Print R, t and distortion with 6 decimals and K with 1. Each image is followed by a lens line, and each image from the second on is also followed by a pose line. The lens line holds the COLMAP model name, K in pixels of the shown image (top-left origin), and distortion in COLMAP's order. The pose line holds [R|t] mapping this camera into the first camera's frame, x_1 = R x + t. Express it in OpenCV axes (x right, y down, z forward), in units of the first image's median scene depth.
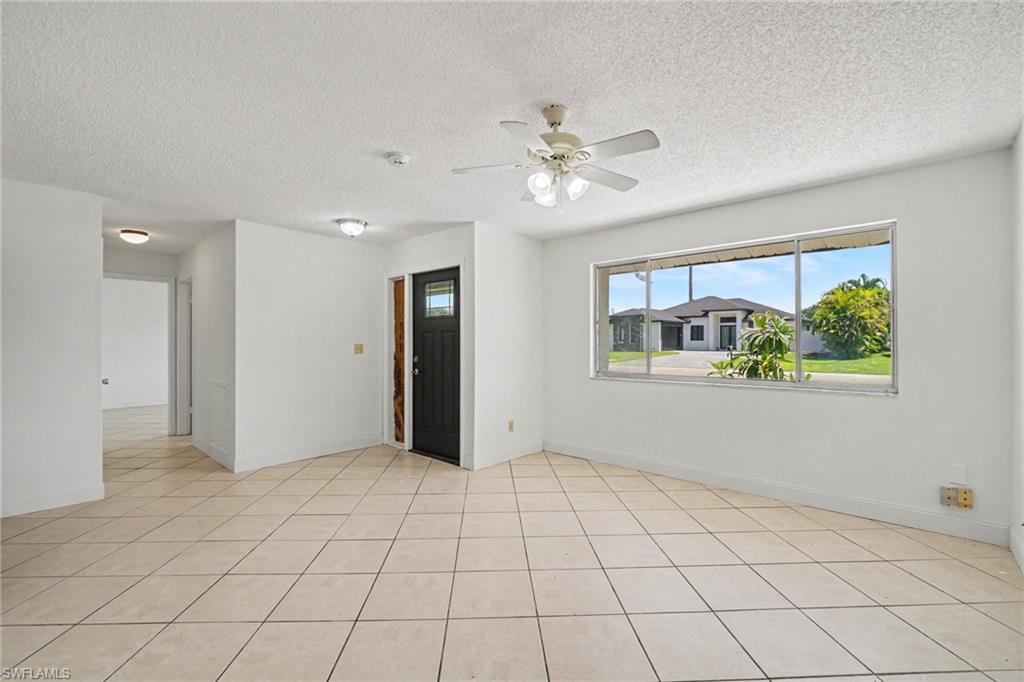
lens RADIAL K [[439.7, 0, 484.6], [0, 439.7, 336.6], [0, 0, 1]] dist [-0.004478, 0.000689]
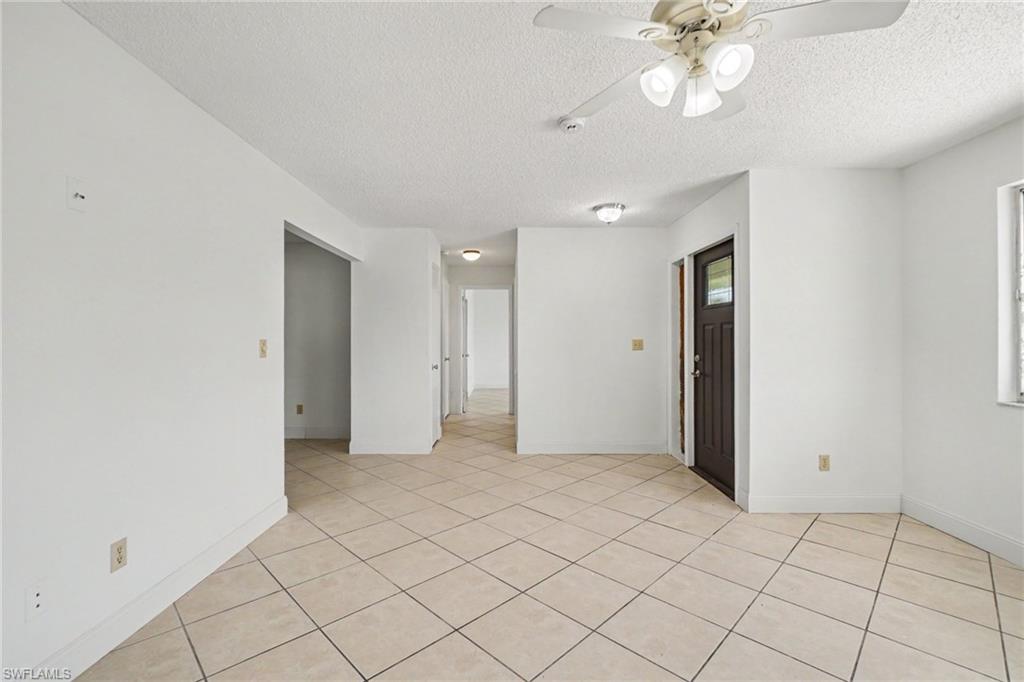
lens RADIAL K [[439.7, 0, 512.4], [0, 439.7, 341.2], [0, 0, 1]] dist [-0.004478, 0.000689]
pose [[0.691576, 0.005238, -0.722285, 0.214723], [0.008852, 0.999837, 0.015727, 0.003998], [0.722250, -0.017270, 0.691417, 0.200360]]
